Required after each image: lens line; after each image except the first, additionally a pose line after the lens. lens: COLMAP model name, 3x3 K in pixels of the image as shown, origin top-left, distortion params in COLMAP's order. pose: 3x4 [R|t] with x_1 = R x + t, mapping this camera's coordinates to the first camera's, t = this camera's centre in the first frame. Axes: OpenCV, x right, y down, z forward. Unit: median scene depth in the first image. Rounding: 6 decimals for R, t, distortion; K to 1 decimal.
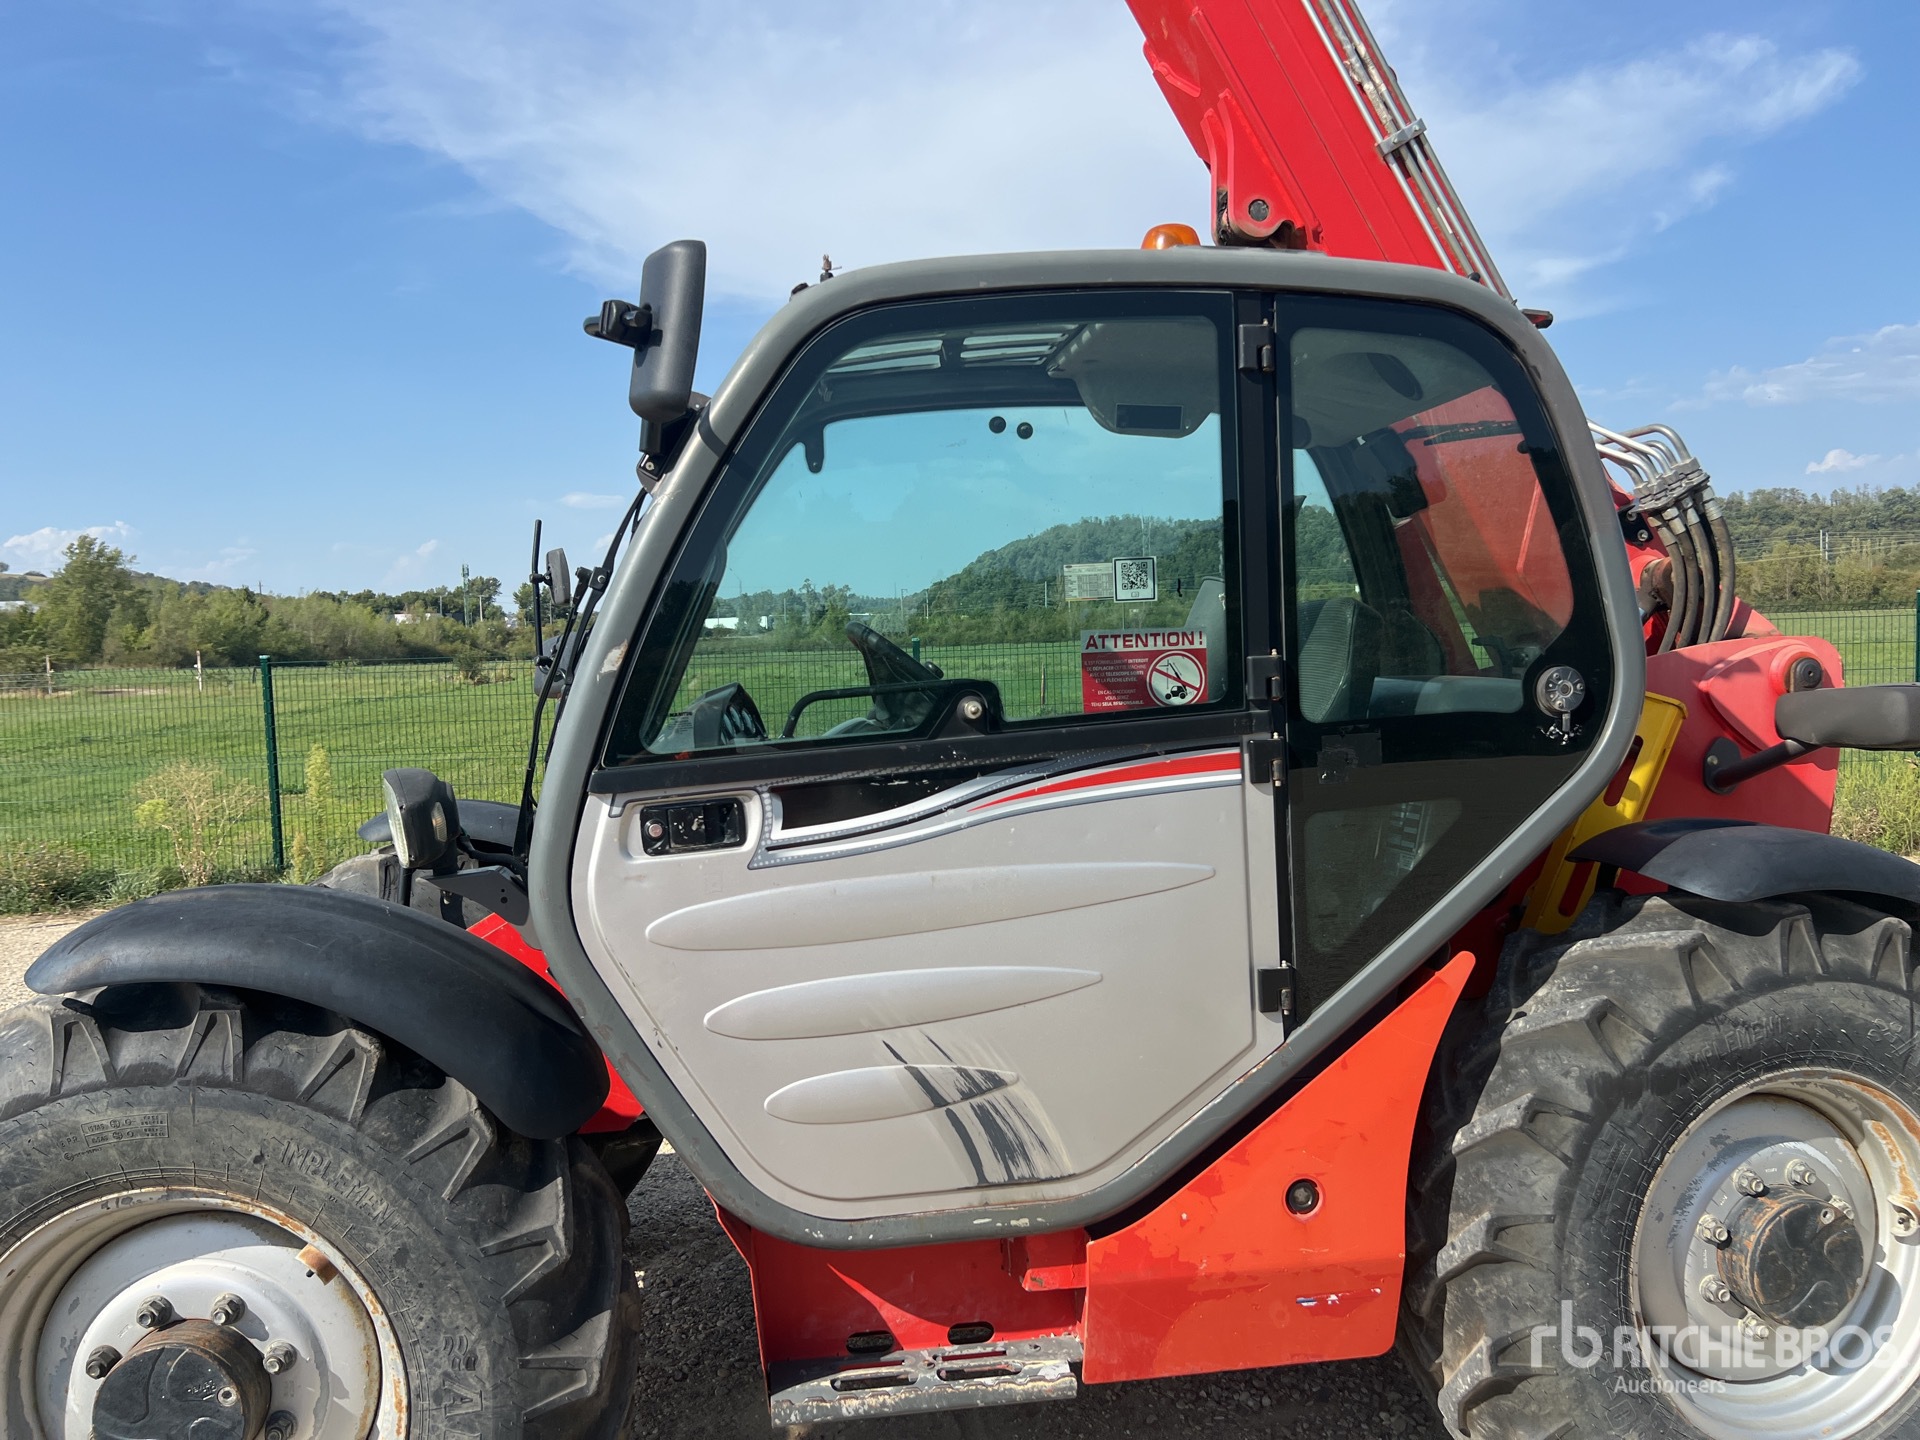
lens RADIAL K [[1471.8, 0, 945.2], [0, 1471.8, 724.7], [0, 0, 1]] dist [0.065956, -0.074208]
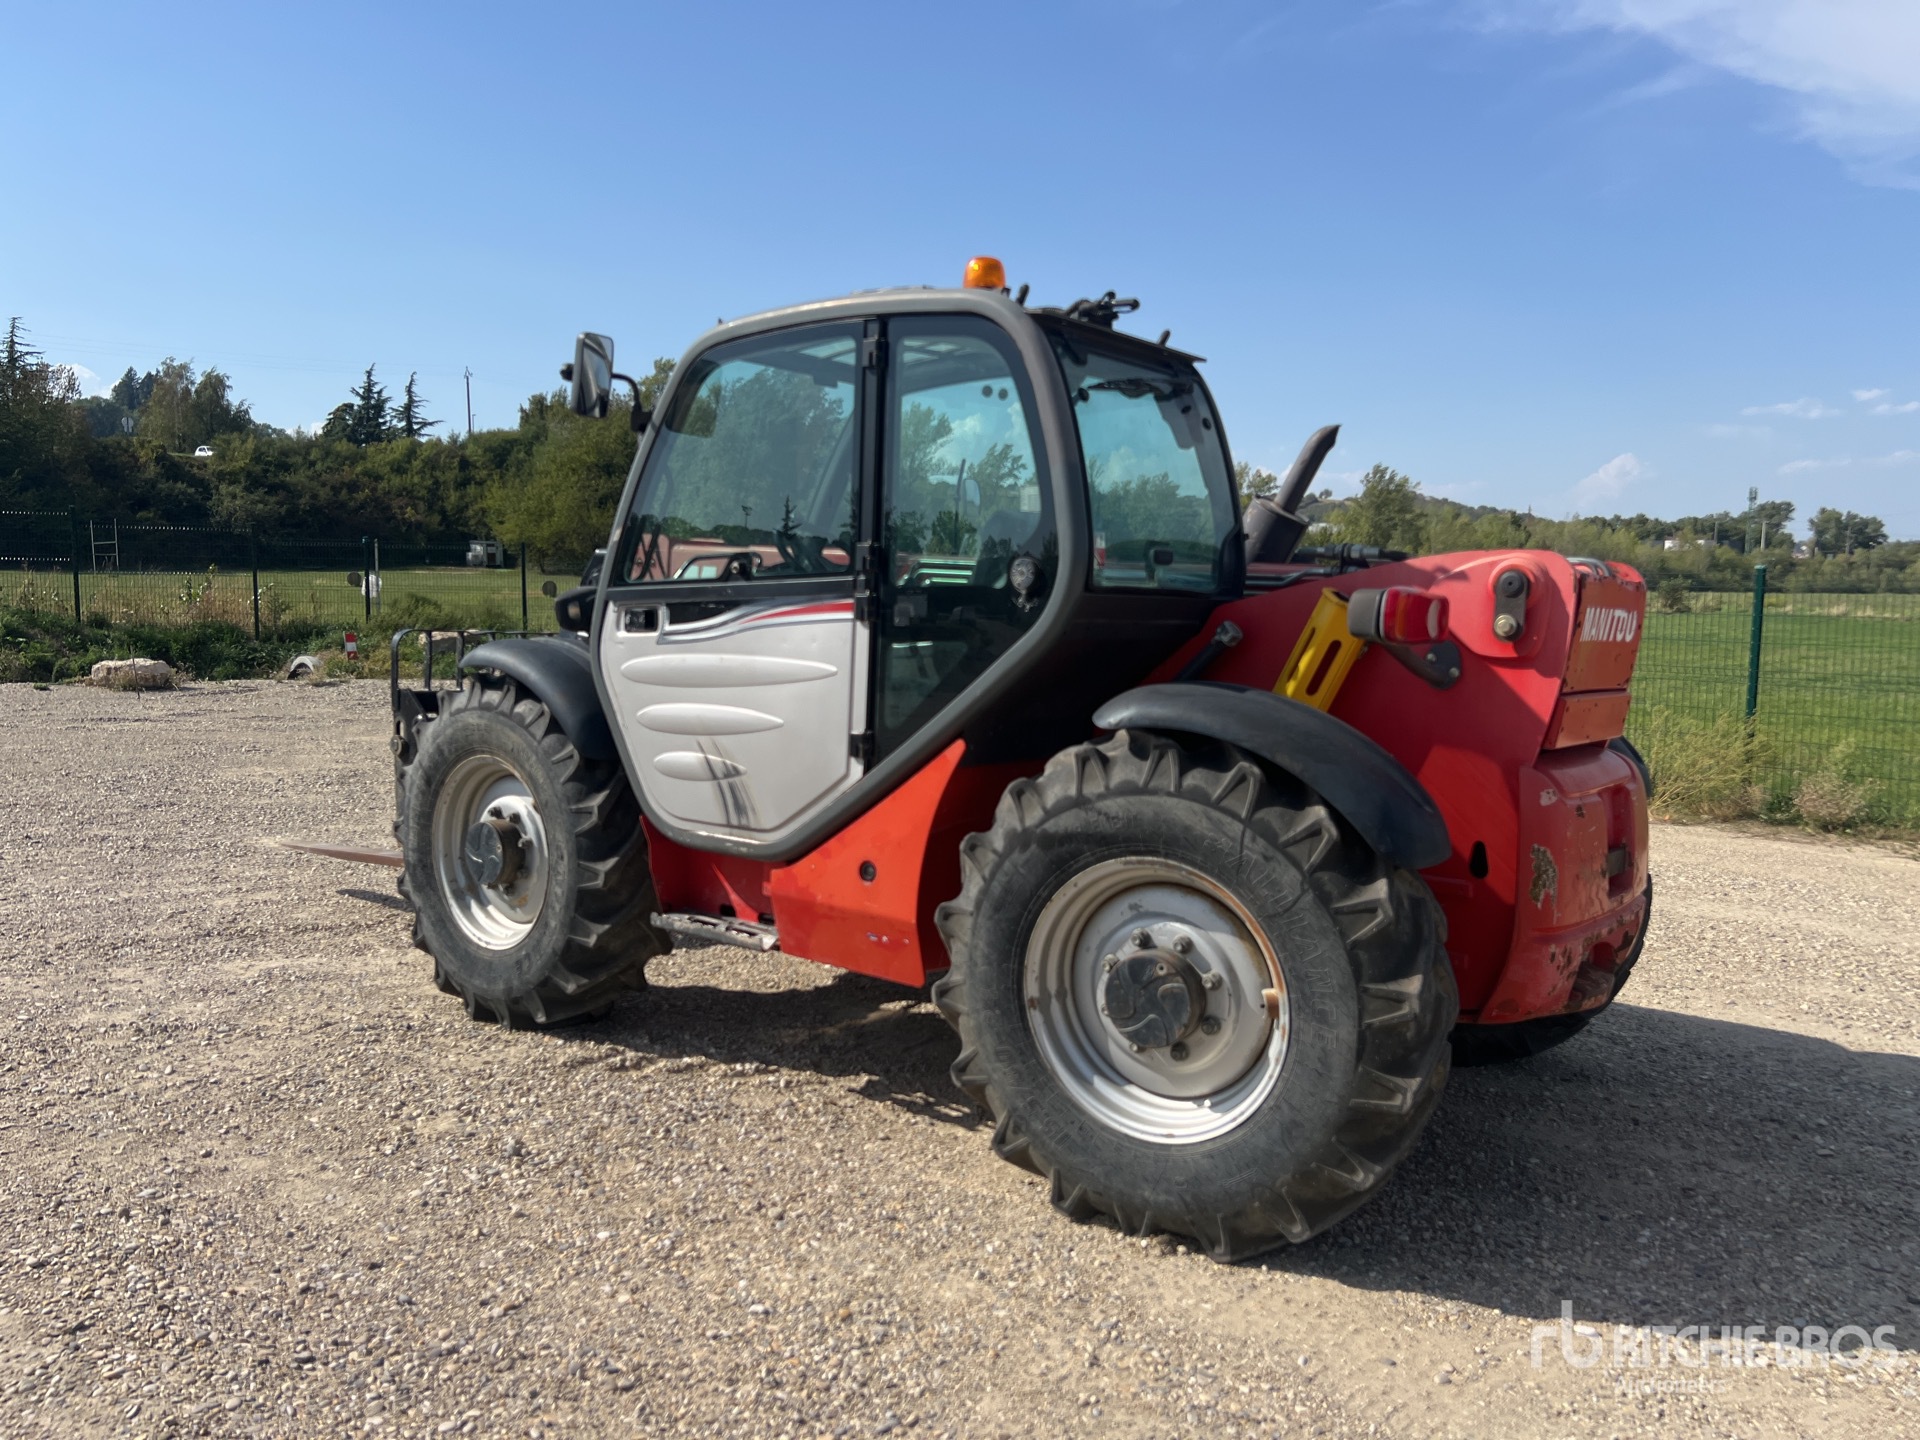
lens RADIAL K [[1471.8, 0, 945.2], [0, 1471.8, 724.7], [0, 0, 1]] dist [0.065956, -0.074208]
pose [[0.688905, 0.112384, -0.716087, 1.411937], [-0.076486, 0.993663, 0.082365, 0.011808], [0.720805, -0.001971, 0.693135, -0.078712]]
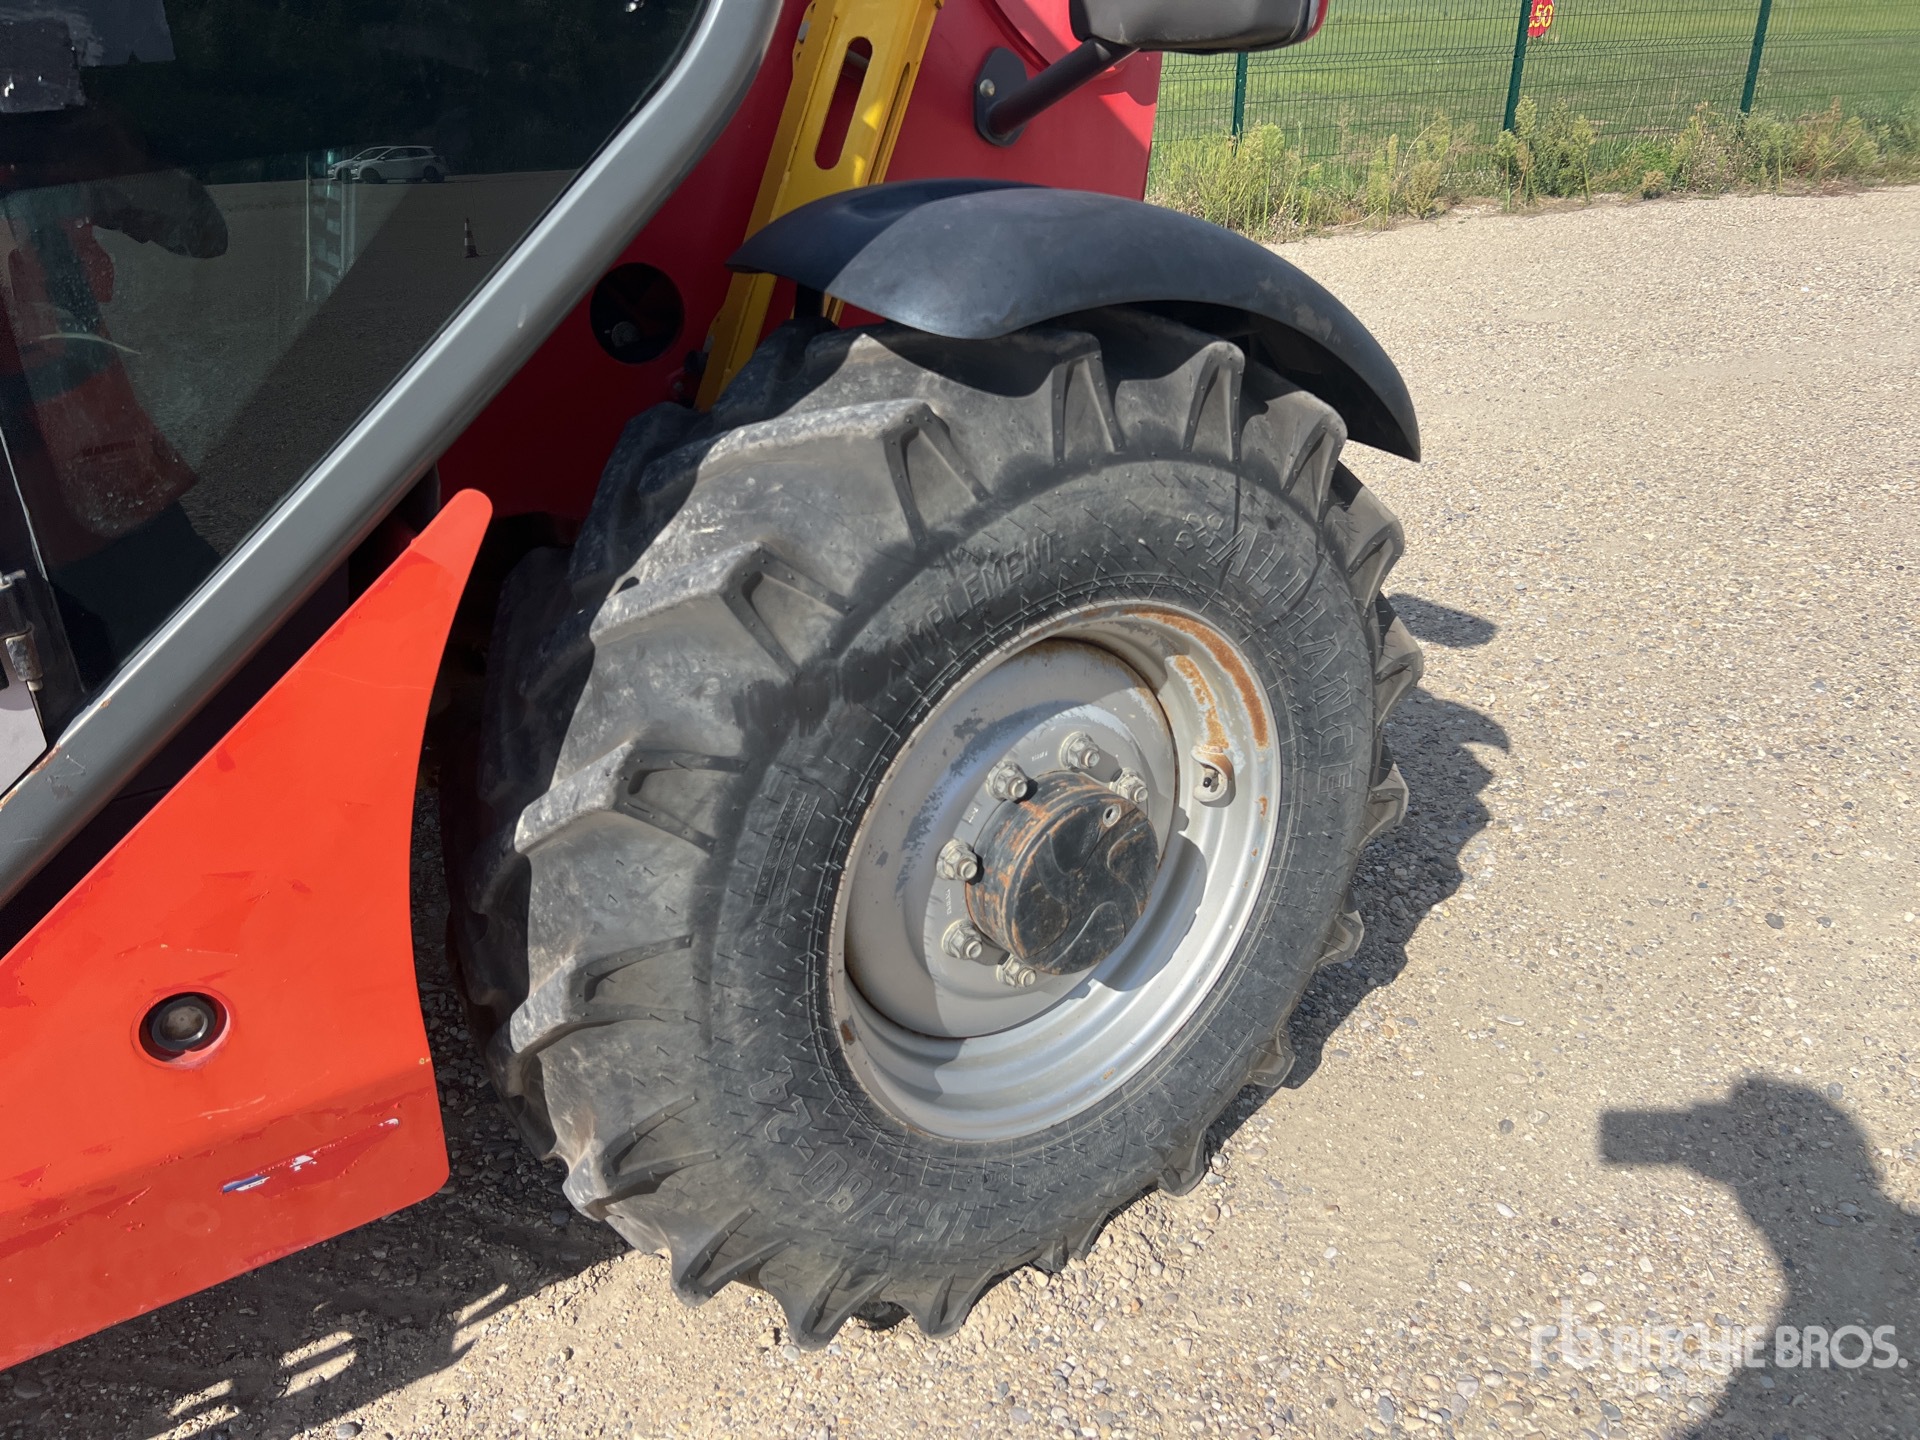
lens RADIAL K [[1421.7, 0, 959.3], [0, 1421.7, 752.9], [0, 0, 1]] dist [0.080306, -0.093538]
pose [[0.918105, -0.179249, 0.353486, 0.311228], [0.022801, 0.914293, 0.404410, 0.045729], [-0.395680, -0.363232, 0.843505, 0.505817]]
